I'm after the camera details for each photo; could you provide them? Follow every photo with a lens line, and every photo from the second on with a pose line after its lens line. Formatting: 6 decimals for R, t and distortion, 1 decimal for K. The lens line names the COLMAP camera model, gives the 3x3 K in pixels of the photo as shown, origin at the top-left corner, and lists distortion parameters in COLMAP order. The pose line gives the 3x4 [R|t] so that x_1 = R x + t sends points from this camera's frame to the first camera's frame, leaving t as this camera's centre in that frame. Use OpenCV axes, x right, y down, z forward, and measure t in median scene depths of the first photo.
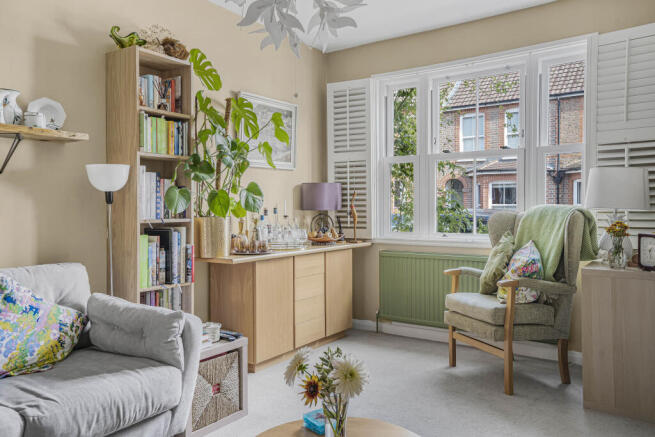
lens RADIAL K [[524.2, 0, 327.1], [0, 524.2, 203.4], [0, 0, 1]] dist [0.003099, 0.001280]
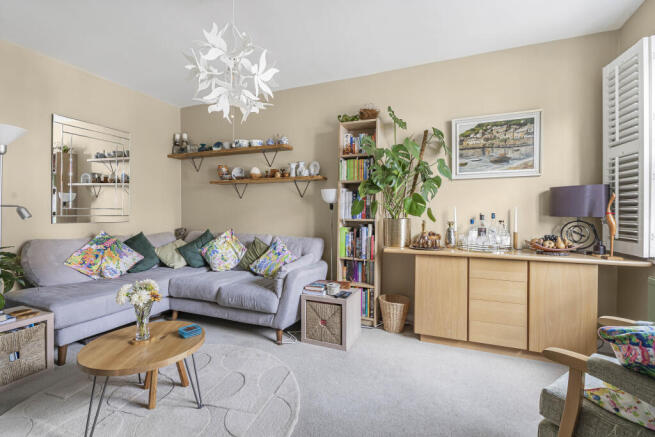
lens RADIAL K [[302.9, 0, 315.2], [0, 302.9, 212.5], [0, 0, 1]] dist [-0.002173, -0.000196]
pose [[0.164297, 0.009229, -0.986368, 0.602578], [-0.000050, 0.999956, 0.009348, 0.001074], [0.986411, -0.001487, 0.164290, 0.681691]]
